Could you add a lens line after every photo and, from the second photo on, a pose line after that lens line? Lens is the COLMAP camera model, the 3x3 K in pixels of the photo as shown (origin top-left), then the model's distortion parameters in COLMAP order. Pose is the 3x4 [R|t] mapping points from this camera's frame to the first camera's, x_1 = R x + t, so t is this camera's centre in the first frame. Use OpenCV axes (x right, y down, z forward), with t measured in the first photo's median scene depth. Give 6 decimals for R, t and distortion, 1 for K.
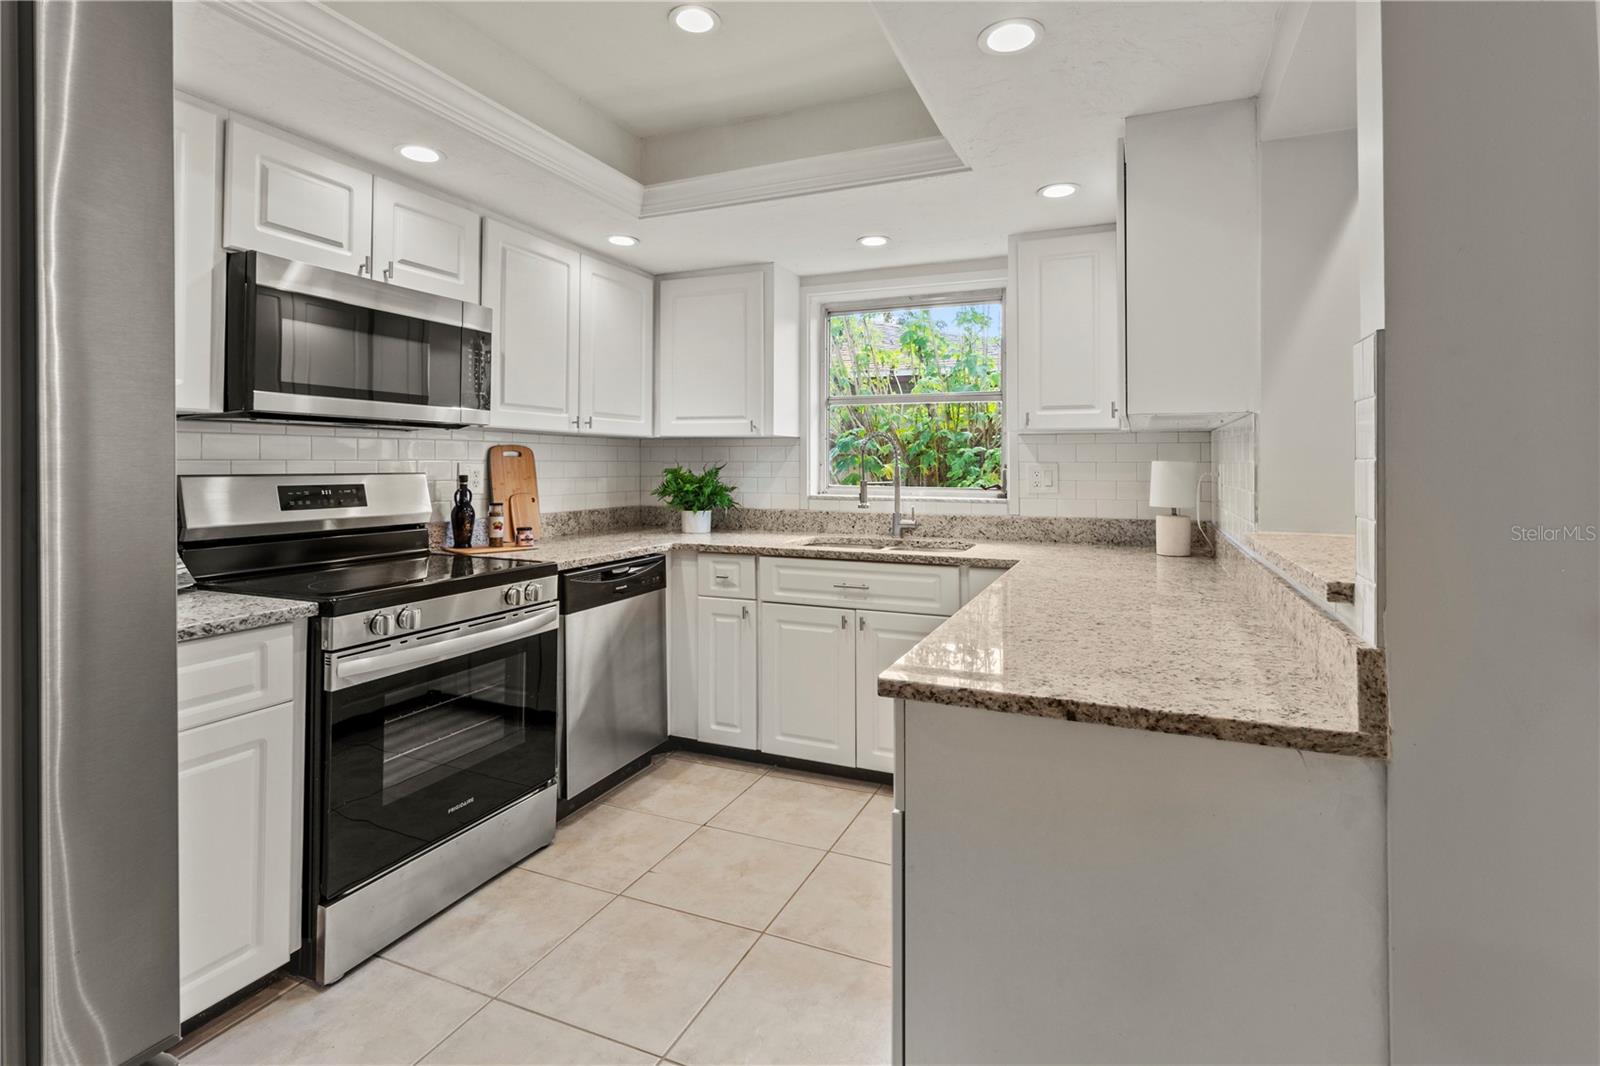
lens RADIAL K [[773.3, 0, 823.7], [0, 773.3, 464.3], [0, 0, 1]] dist [0.001816, -0.000239]
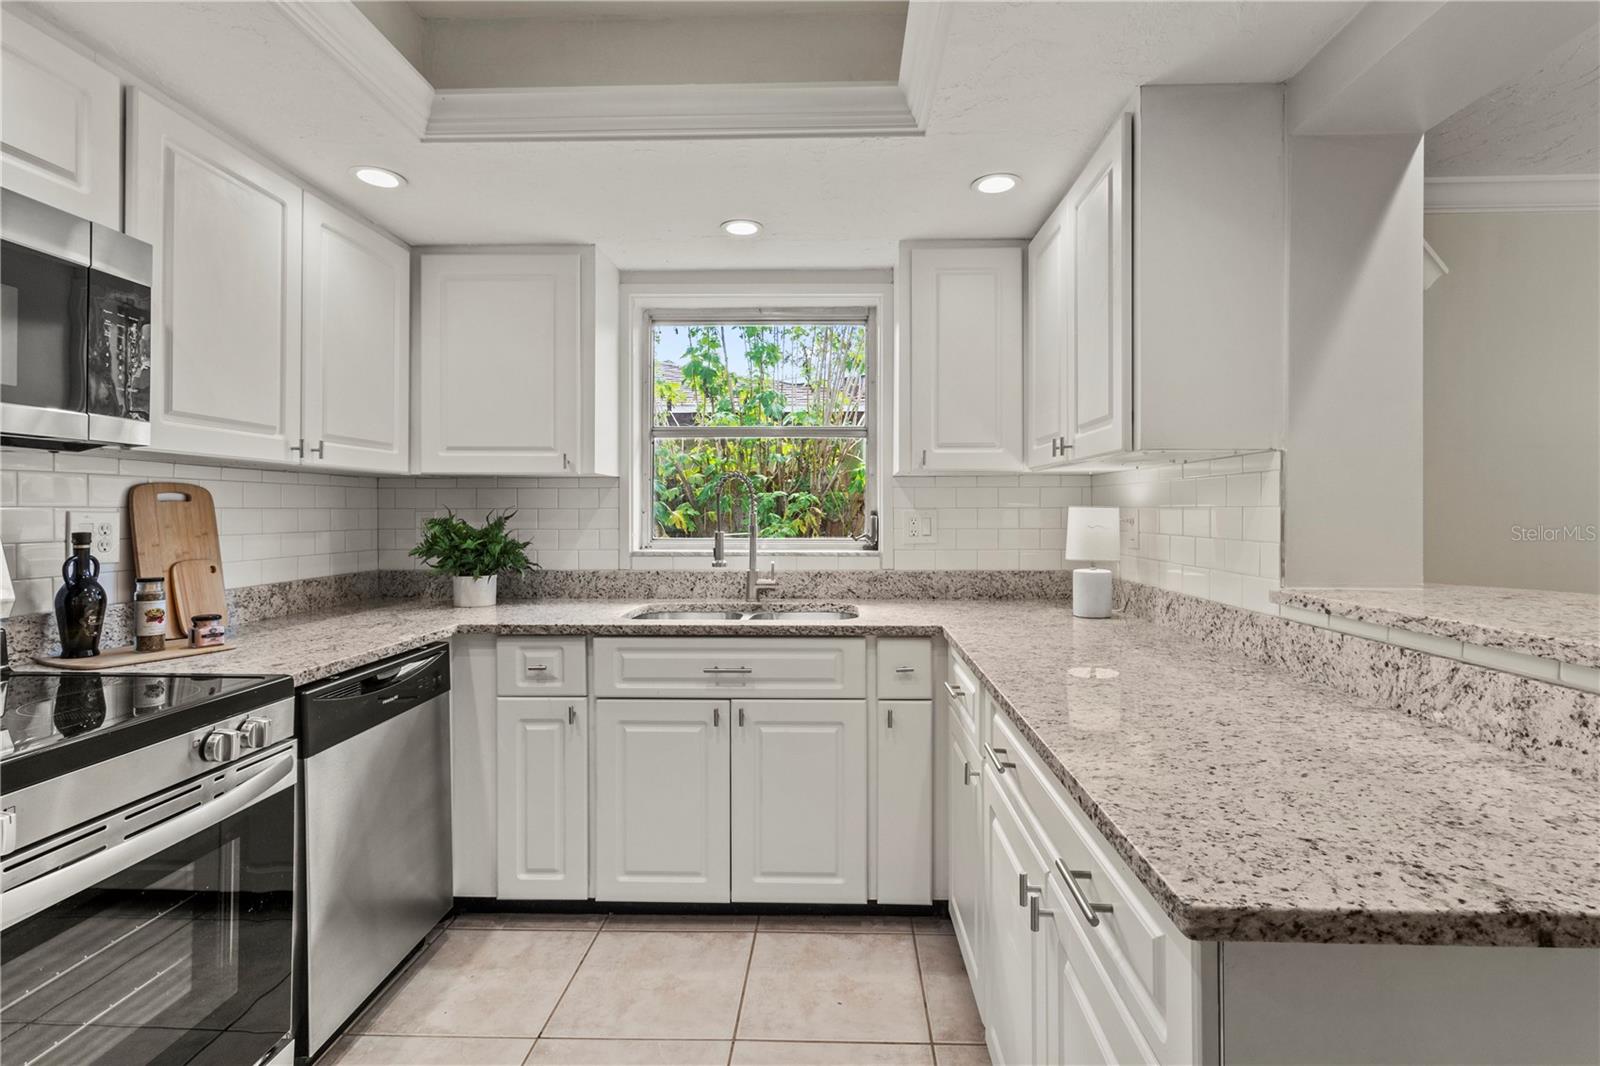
lens RADIAL K [[773.3, 0, 825.3], [0, 773.3, 514.4], [0, 0, 1]] dist [0.001816, -0.000239]
pose [[0.931836, -0.004671, 0.362850, -0.152485], [0.003155, 0.999984, 0.004772, -0.000541], [-0.362866, -0.003302, 0.931836, 0.248233]]
